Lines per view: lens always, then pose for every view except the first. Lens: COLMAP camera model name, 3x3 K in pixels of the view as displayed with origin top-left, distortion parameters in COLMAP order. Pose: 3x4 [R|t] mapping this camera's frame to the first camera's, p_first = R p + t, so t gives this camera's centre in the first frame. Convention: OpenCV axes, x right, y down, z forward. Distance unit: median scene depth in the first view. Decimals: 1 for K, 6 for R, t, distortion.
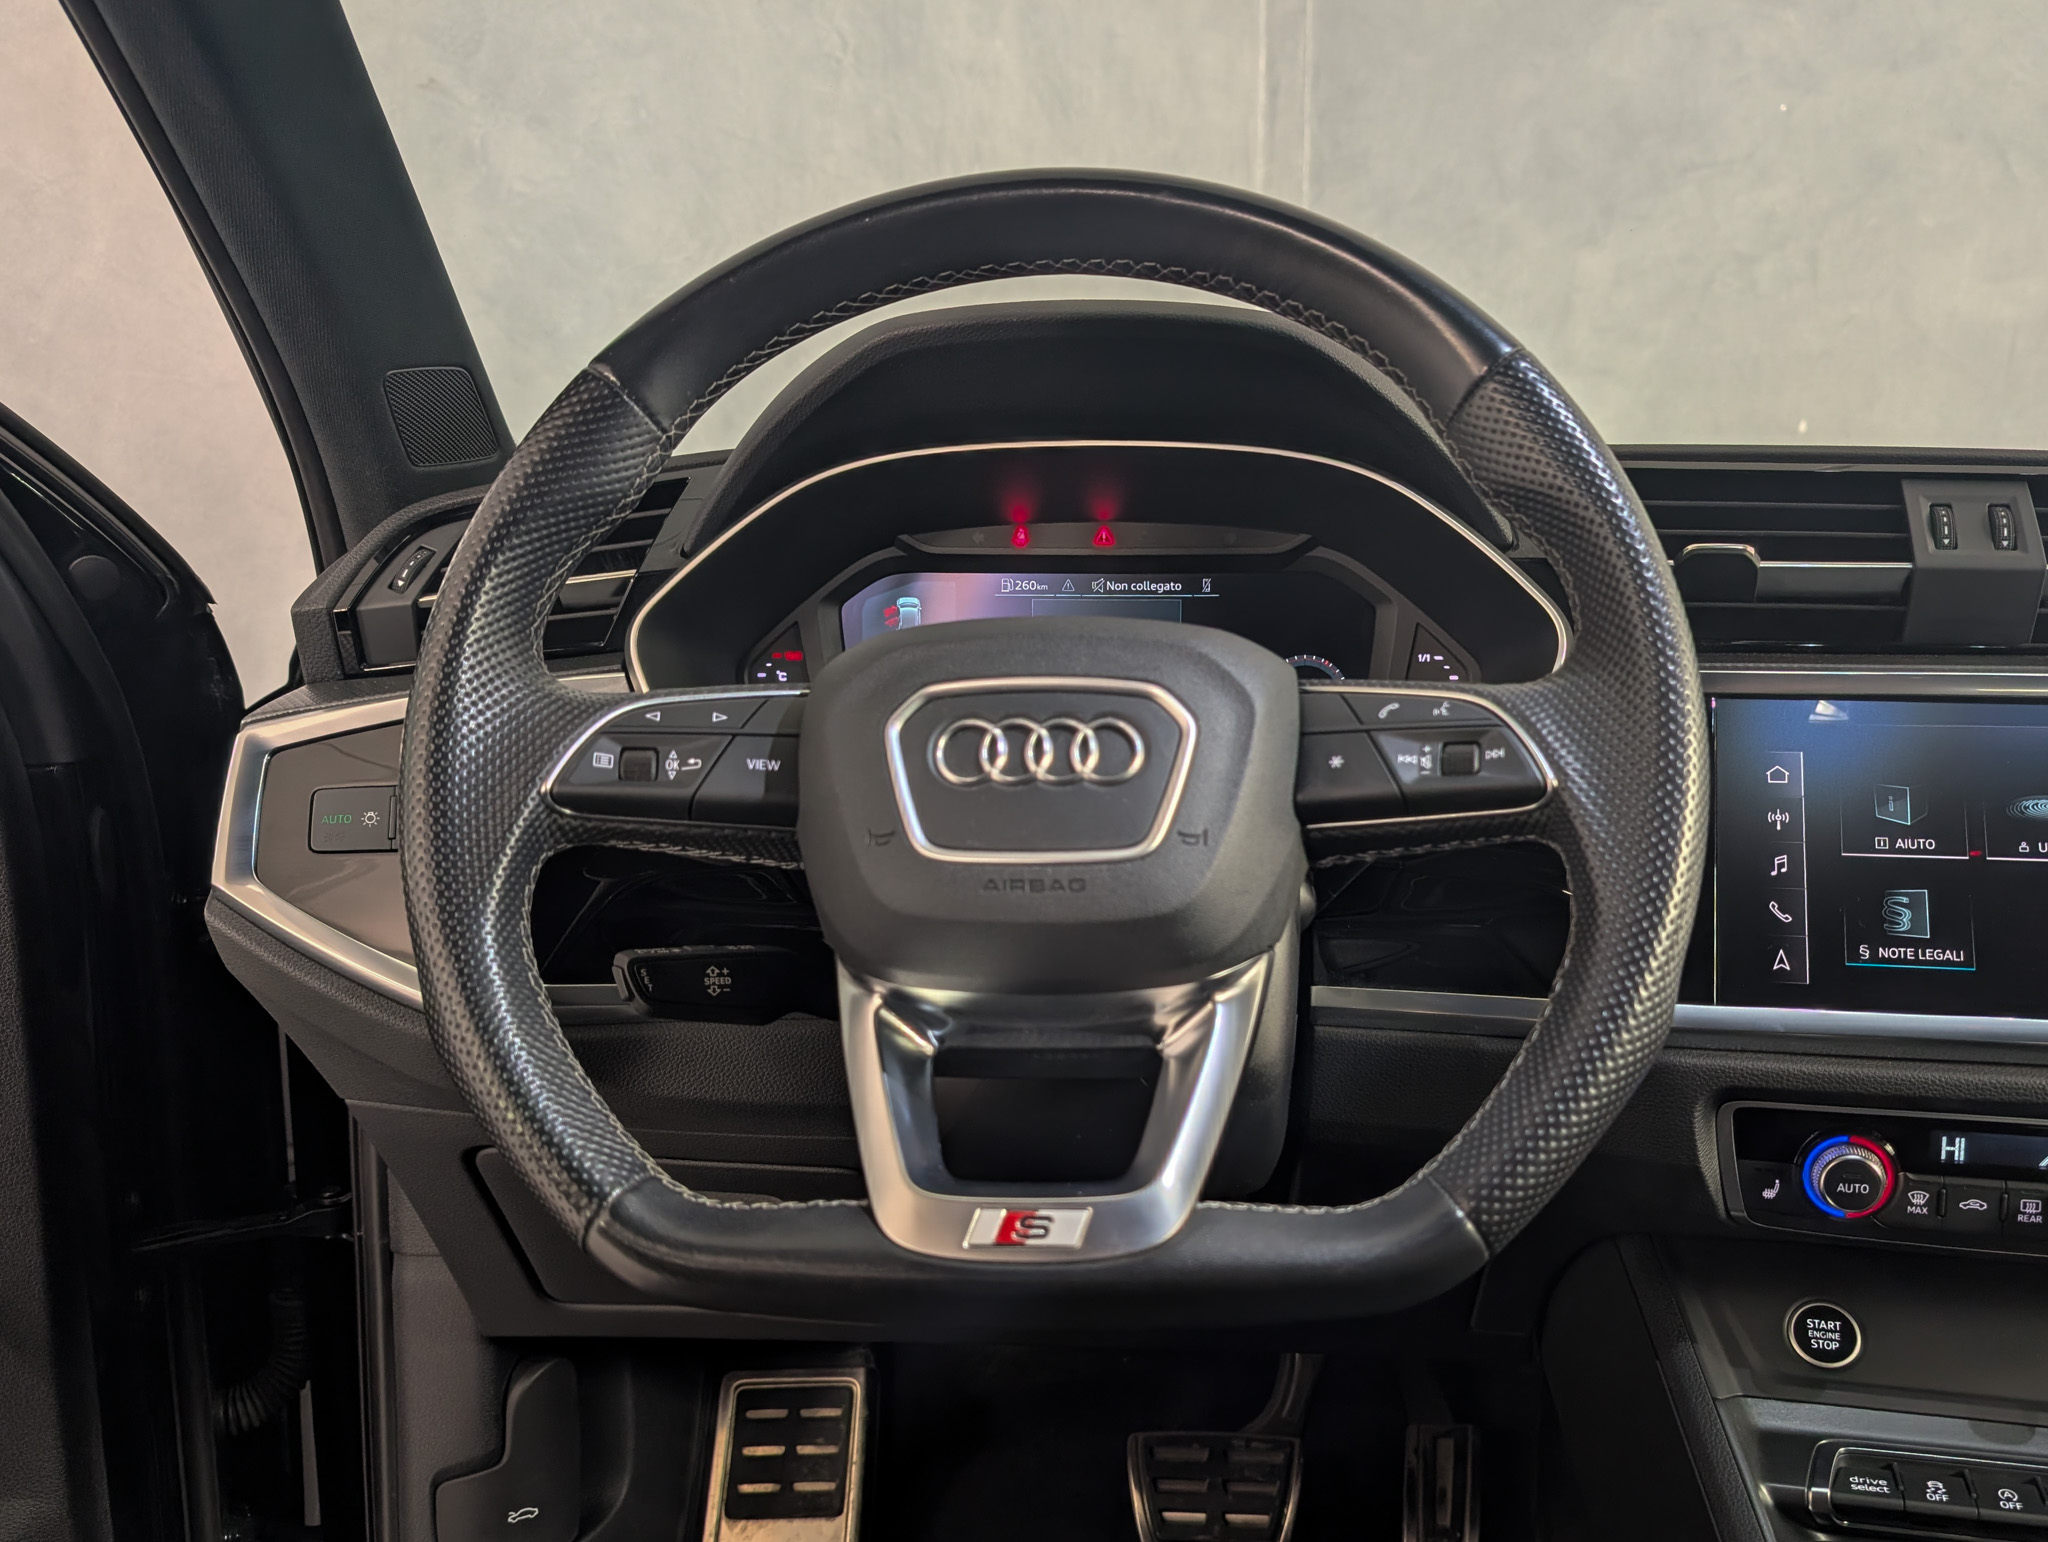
lens RADIAL K [[1624.0, 0, 1160.1], [0, 1624.0, 842.0], [0, 0, 1]] dist [0.009646, 0.004793]
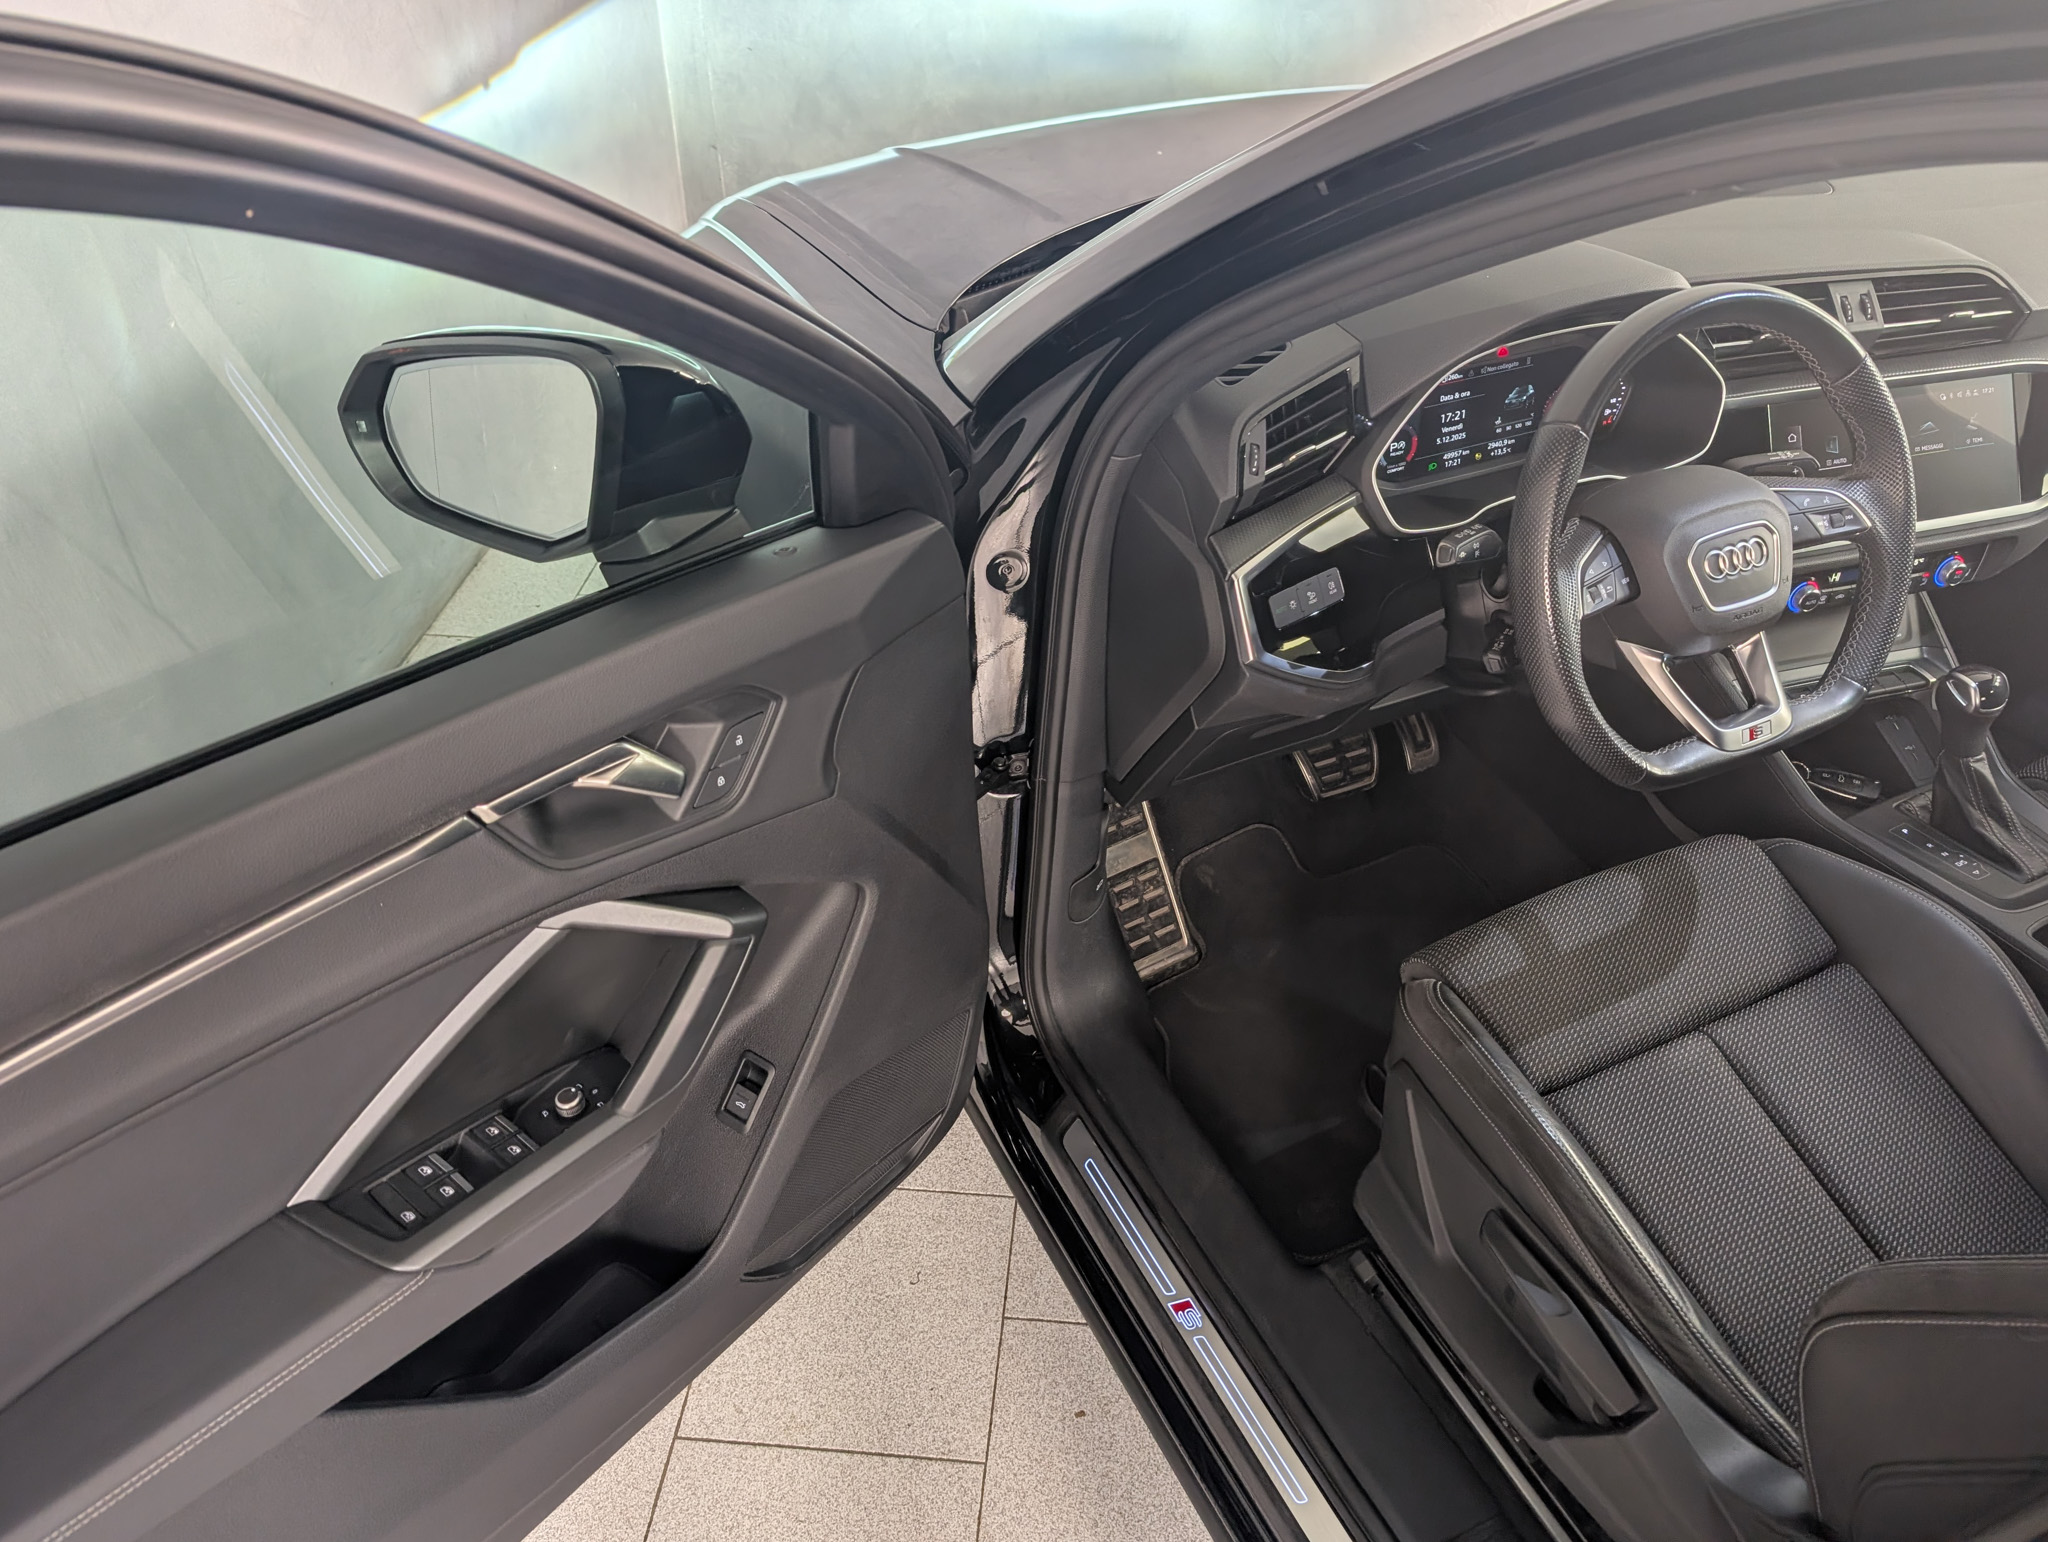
lens RADIAL K [[1457.1, 0, 1073.8], [0, 1457.1, 765.0], [0, 0, 1]] dist [0.007336, 0.008816]
pose [[0.877934, -0.286926, 0.383283, -1.496833], [0.080392, 0.877514, 0.472765, -0.719209], [-0.471985, -0.384244, 0.793465, -0.363402]]
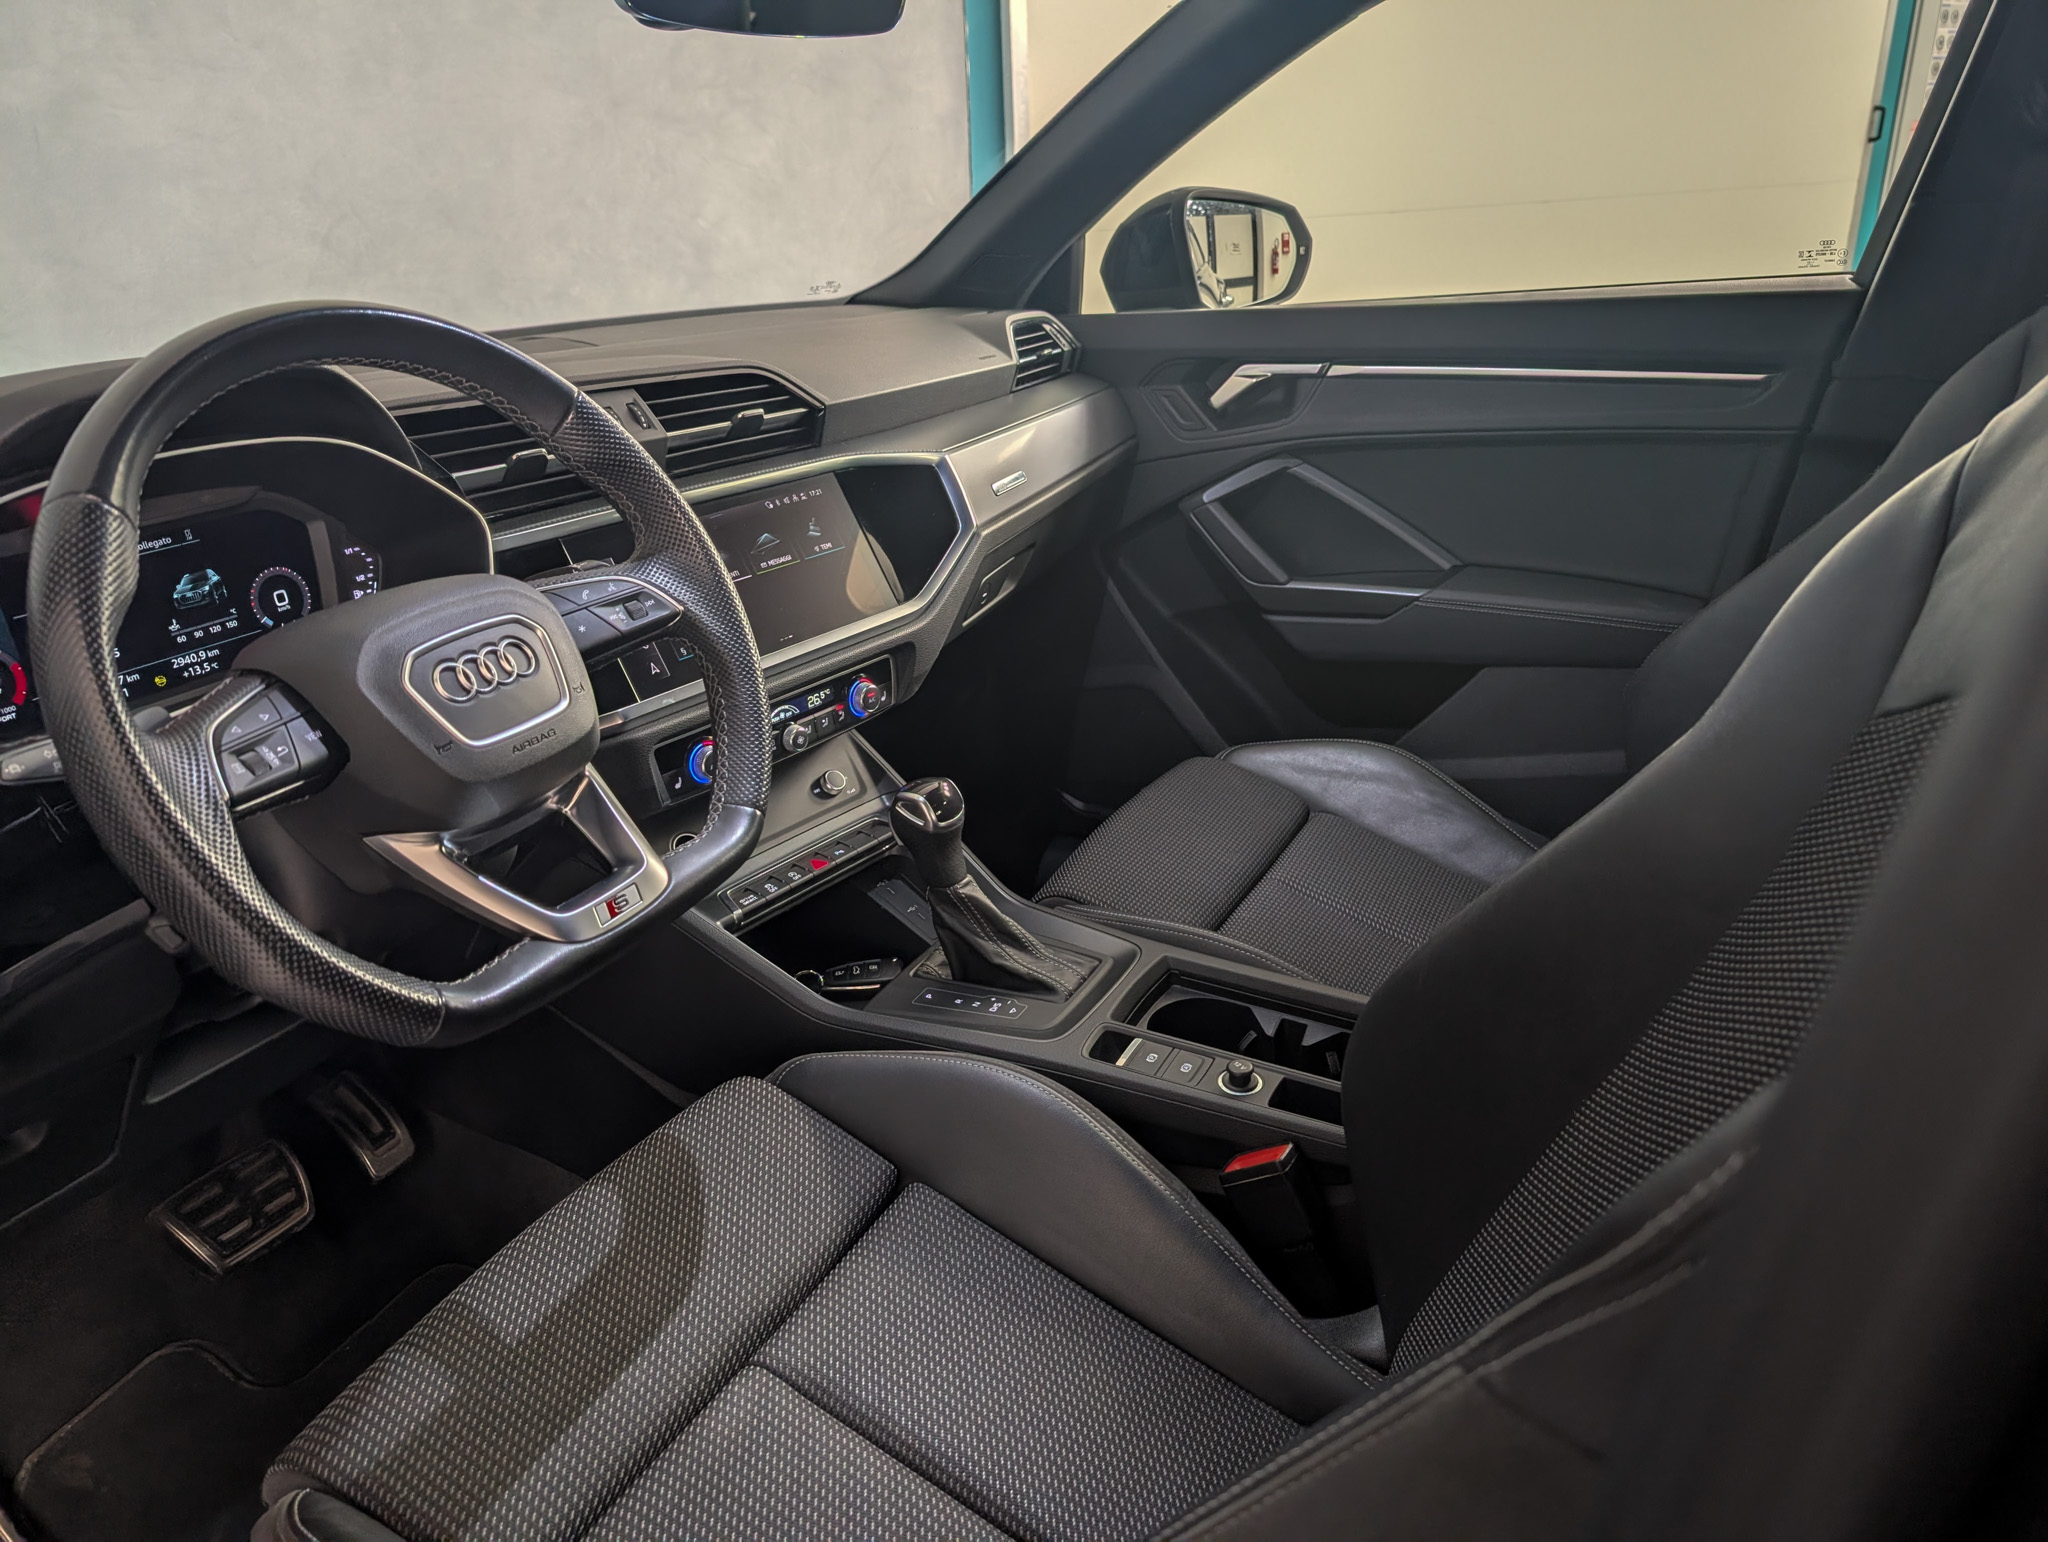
lens RADIAL K [[1456.7, 0, 1016.8], [0, 1456.7, 798.9], [0, 0, 1]] dist [0.000139, 0.002809]
pose [[0.446403, -0.371667, 0.813995, -0.860555], [0.205369, 0.927934, 0.311065, -0.225368], [-0.870947, 0.028309, 0.490561, -0.199270]]
